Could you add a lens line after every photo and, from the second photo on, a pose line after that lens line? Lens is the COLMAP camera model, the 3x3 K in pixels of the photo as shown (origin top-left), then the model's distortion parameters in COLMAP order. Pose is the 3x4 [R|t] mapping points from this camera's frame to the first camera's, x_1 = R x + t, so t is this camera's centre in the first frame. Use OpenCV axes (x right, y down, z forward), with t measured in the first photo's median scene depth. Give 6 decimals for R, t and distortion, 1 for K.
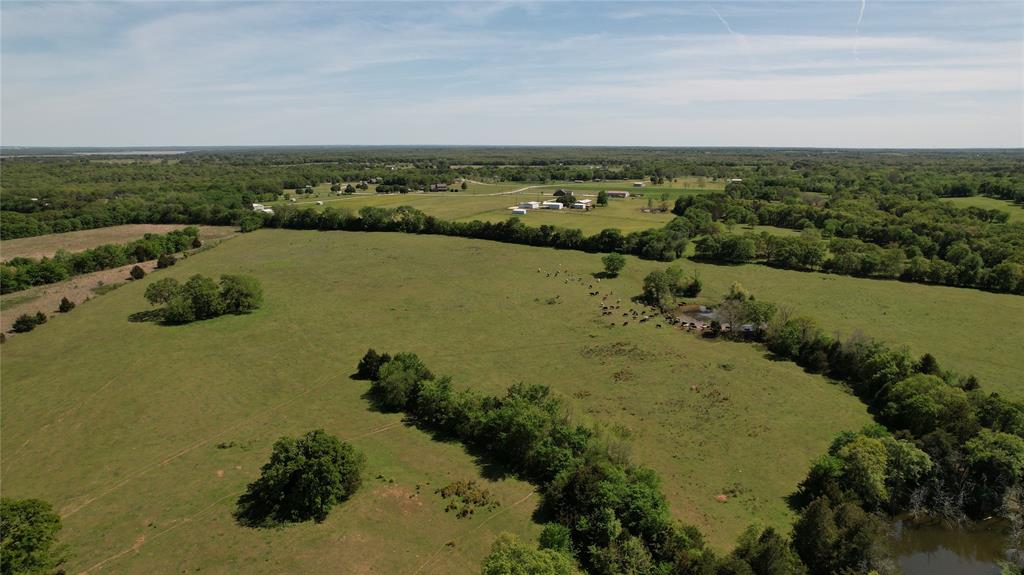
lens RADIAL K [[659.2, 0, 514.2], [0, 659.2, 281.3], [0, 0, 1]] dist [-0.075799, 0.069564]
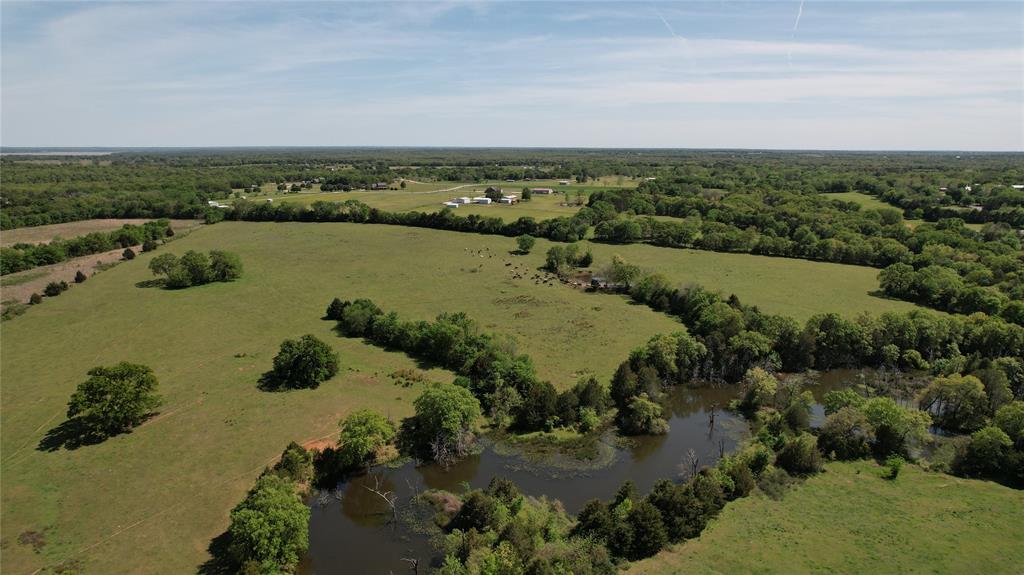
lens RADIAL K [[659.2, 0, 514.2], [0, 659.2, 281.3], [0, 0, 1]] dist [-0.075799, 0.069564]
pose [[0.995842, -0.015800, 0.089717, 0.016339], [0.015984, 0.999871, -0.001326, 0.044817], [-0.089685, 0.002755, 0.995966, -0.227771]]
